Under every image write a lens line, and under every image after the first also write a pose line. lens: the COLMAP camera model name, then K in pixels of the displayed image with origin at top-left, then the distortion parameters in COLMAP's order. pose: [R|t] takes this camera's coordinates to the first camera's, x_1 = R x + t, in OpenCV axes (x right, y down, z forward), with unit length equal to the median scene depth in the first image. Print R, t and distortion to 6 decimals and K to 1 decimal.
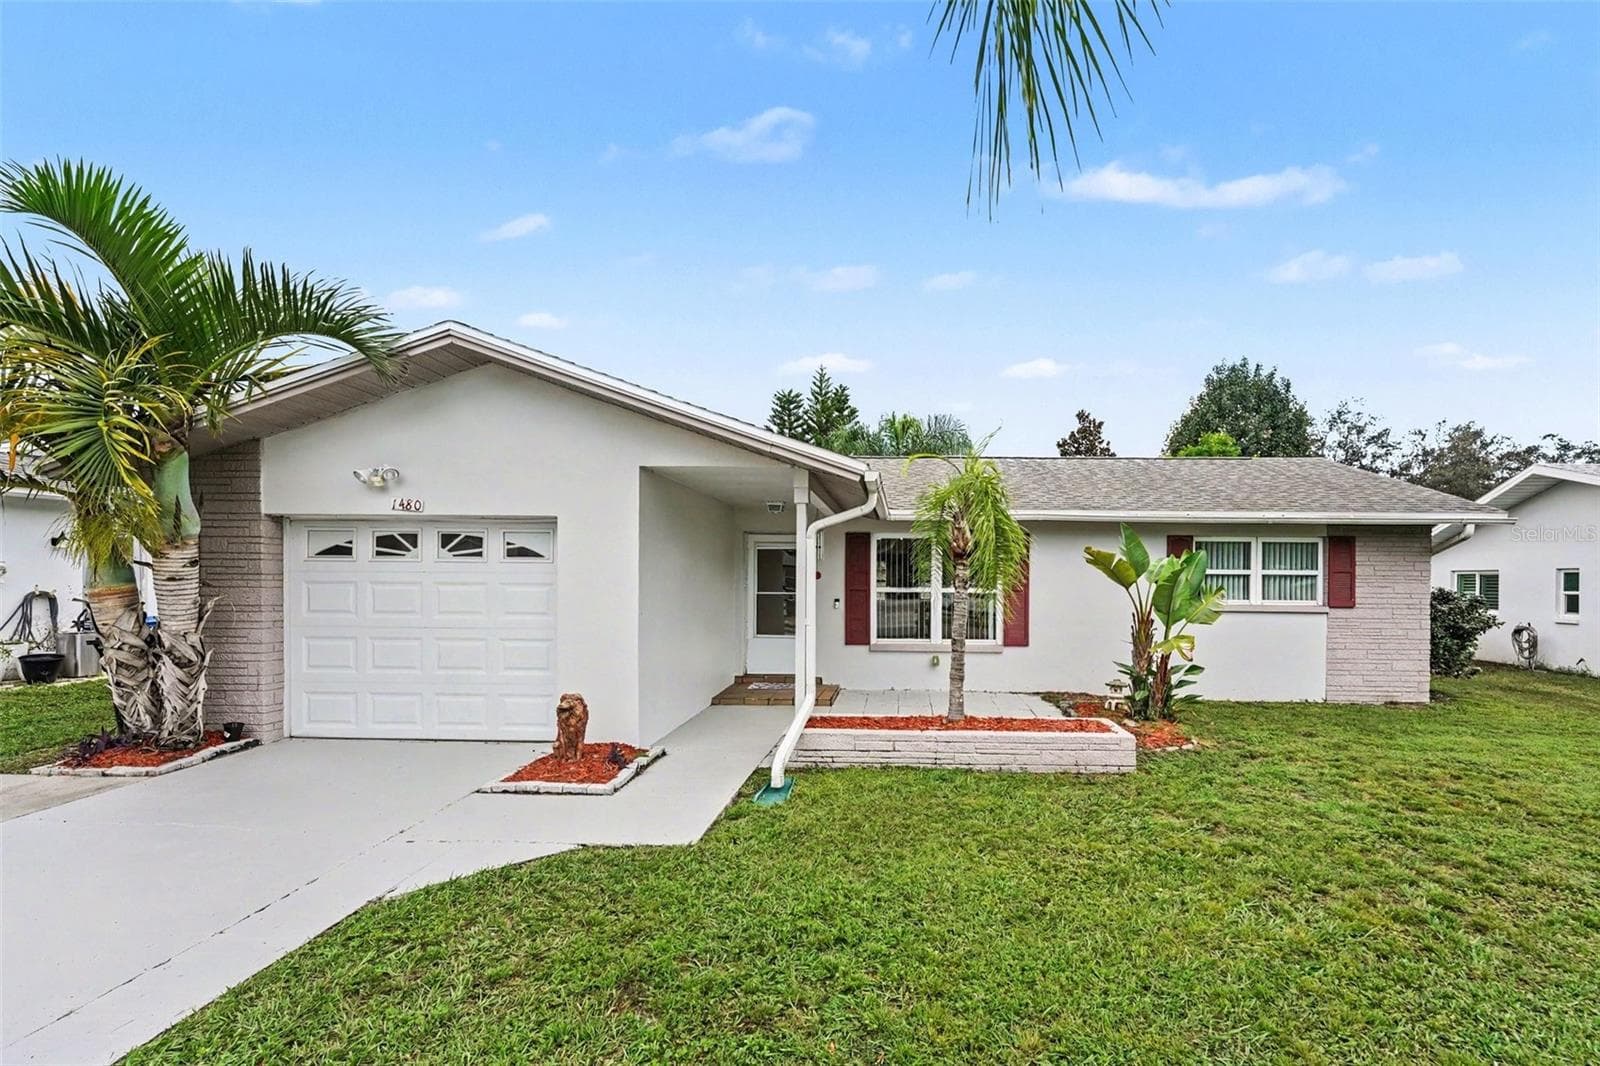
lens RADIAL K [[759.3, 0, 799.8], [0, 759.3, 581.8], [0, 0, 1]] dist [0.002643, 0.000135]
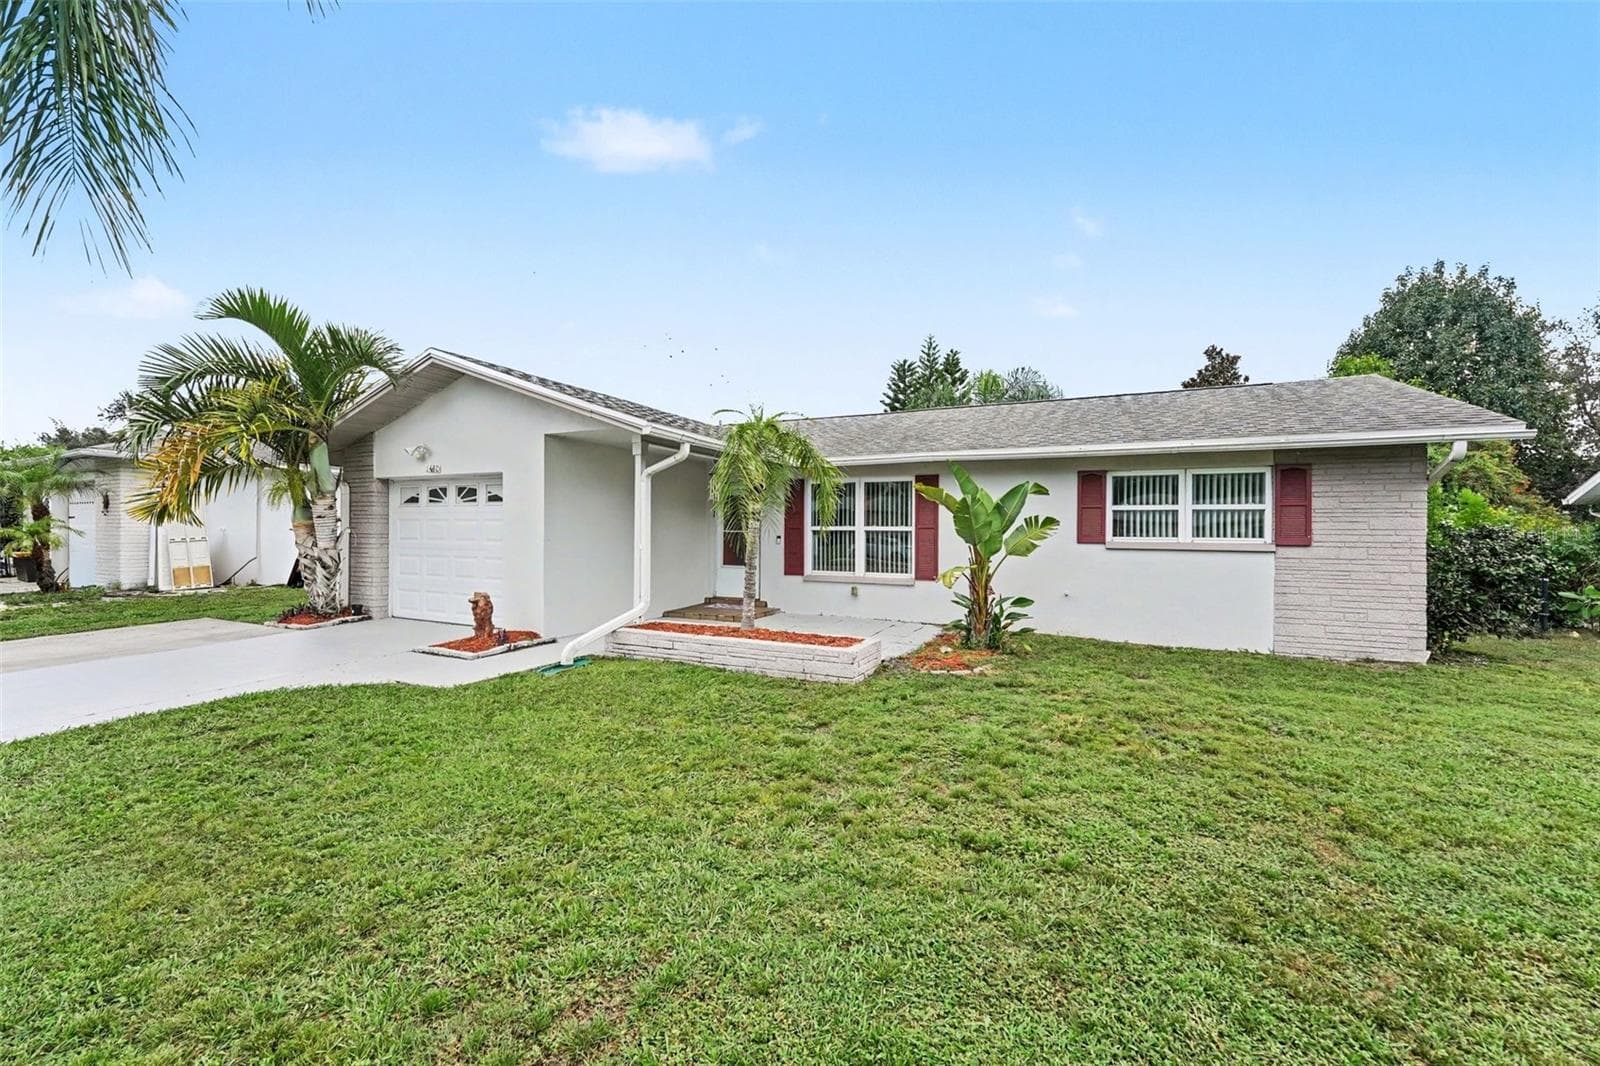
lens RADIAL K [[680.2, 0, 800.0], [0, 680.2, 533.0], [0, 0, 1]] dist [0.000461, -0.000050]
pose [[0.901553, -0.001506, -0.432666, 0.645468], [-0.004096, 0.999919, -0.012016, 0.036636], [0.432650, 0.012605, 0.901474, 0.066904]]
